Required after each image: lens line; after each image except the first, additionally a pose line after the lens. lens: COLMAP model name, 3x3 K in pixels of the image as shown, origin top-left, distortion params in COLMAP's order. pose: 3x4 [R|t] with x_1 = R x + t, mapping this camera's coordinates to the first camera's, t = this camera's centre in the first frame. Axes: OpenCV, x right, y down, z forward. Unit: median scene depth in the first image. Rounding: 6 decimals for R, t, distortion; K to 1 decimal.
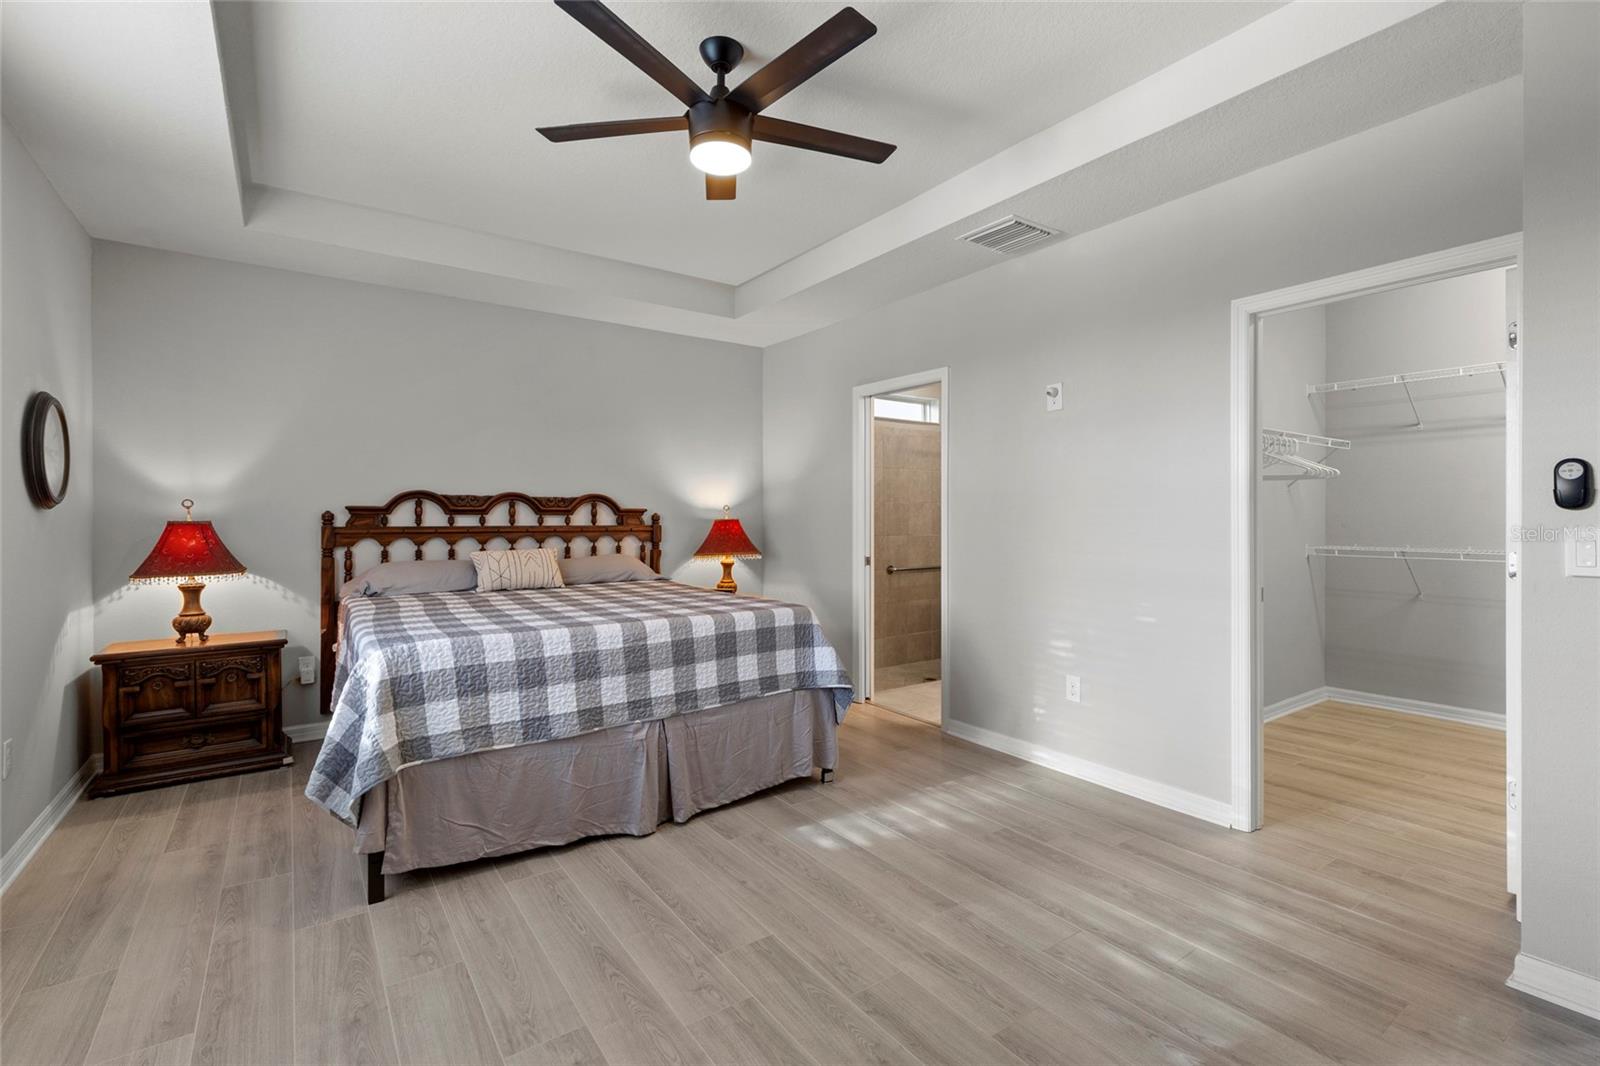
lens RADIAL K [[727.7, 0, 810.9], [0, 727.7, 519.6], [0, 0, 1]] dist [0.005671, -0.001322]
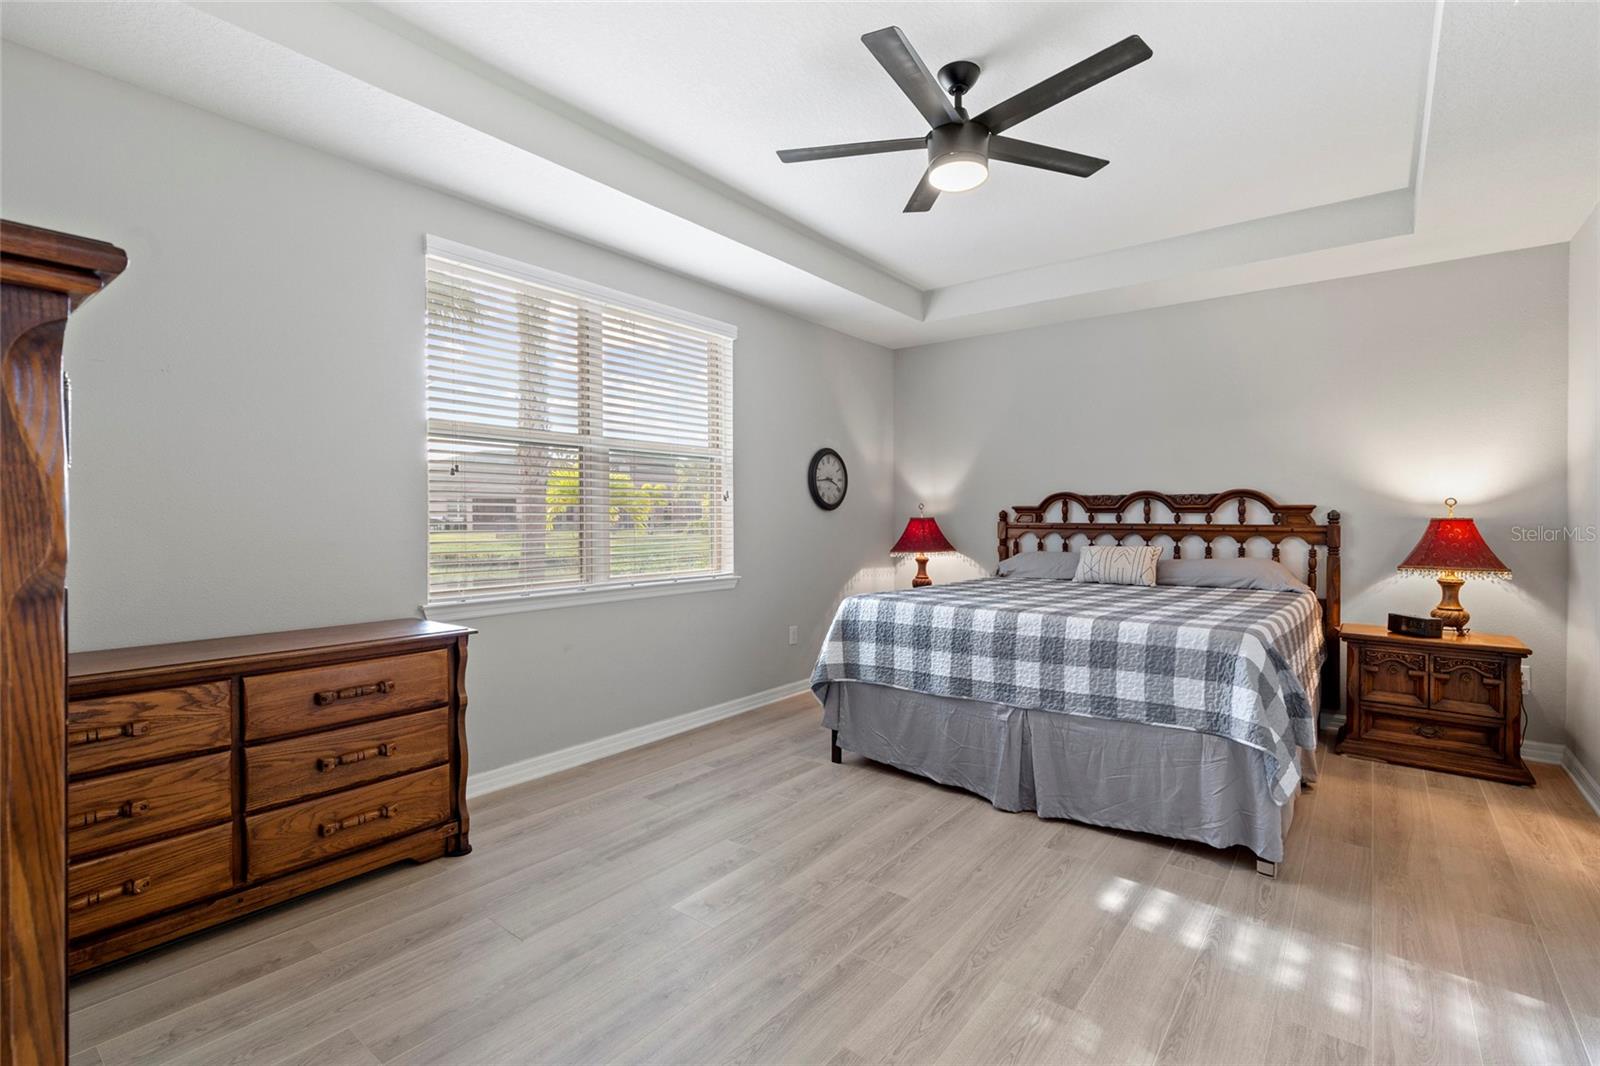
lens RADIAL K [[727.7, 0, 811.0], [0, 727.7, 529.8], [0, 0, 1]] dist [0.005671, -0.001322]
pose [[0.280677, 0.019559, -0.959603, 0.618703], [-0.004893, 0.999809, 0.018947, 0.000199], [0.959790, -0.000623, 0.280719, 0.366738]]
